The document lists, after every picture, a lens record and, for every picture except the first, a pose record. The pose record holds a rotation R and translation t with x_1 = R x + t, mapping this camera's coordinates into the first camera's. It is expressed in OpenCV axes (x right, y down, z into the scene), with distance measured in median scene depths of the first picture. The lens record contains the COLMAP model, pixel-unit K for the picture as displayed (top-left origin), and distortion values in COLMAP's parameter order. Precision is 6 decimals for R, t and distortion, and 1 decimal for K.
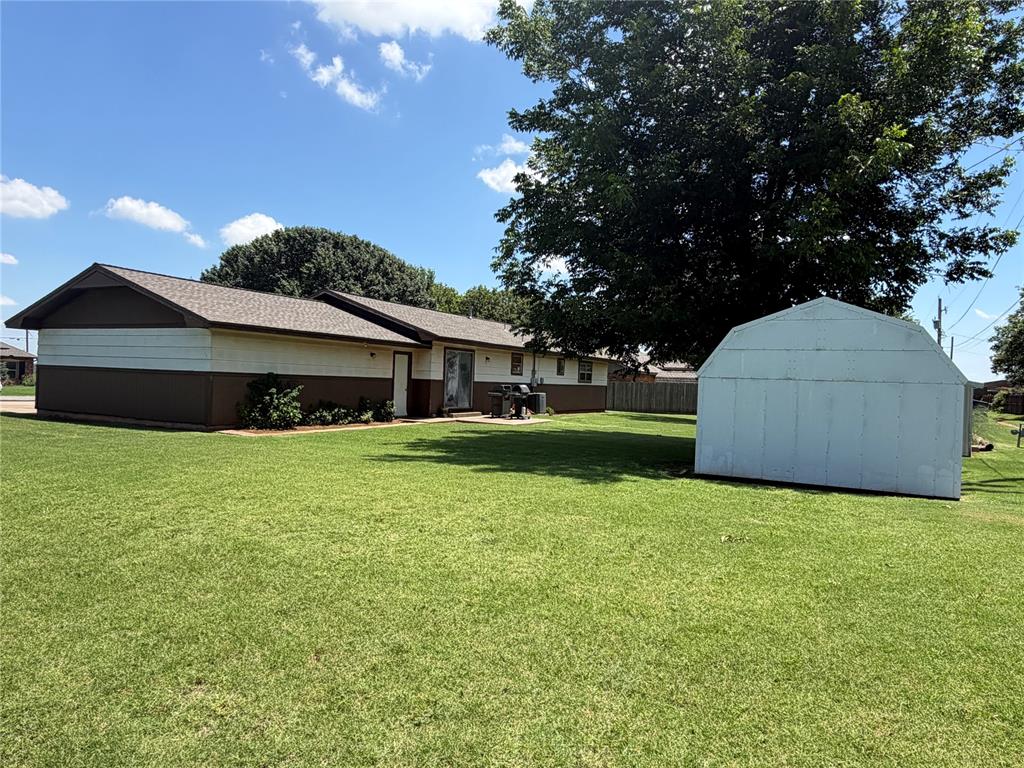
lens RADIAL K [[682.4, 0, 512.5], [0, 682.4, 384.2], [0, 0, 1]] dist [0.001207, 0.000779]
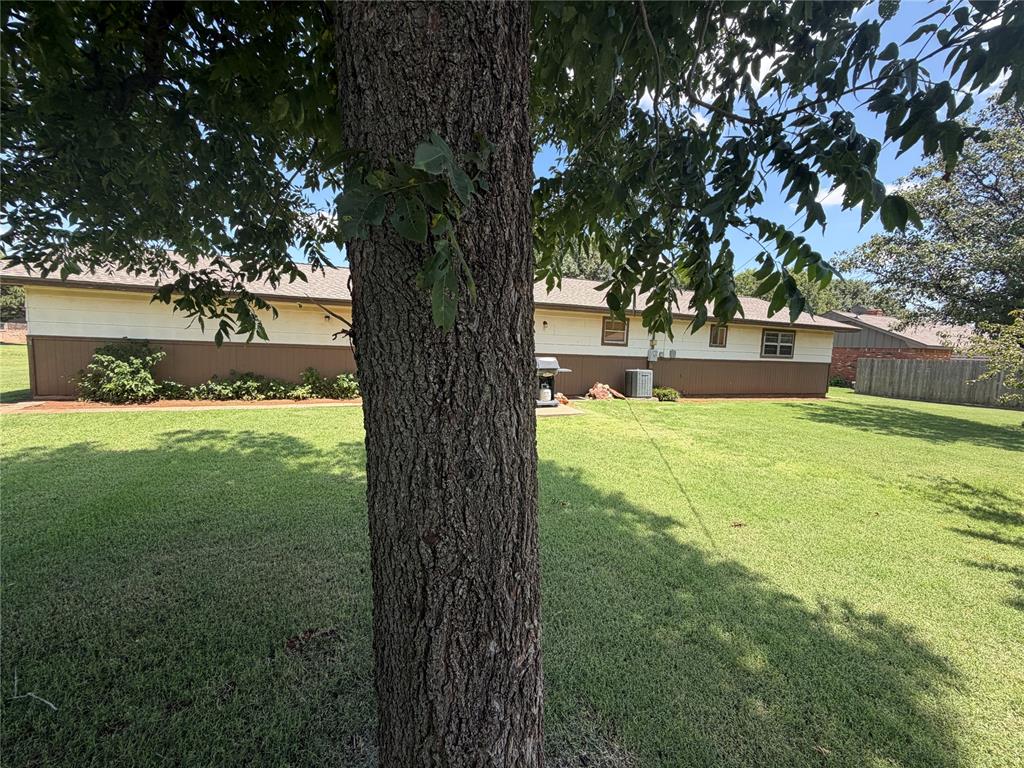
lens RADIAL K [[408.4, 0, 516.0], [0, 408.4, 379.6], [0, 0, 1]] dist [-0.002465, 0.000283]
pose [[0.758578, 0.036227, -0.650575, 0.235623], [-0.009542, 0.998964, 0.044501, 0.005910], [0.651513, -0.027550, 0.758137, 0.605972]]
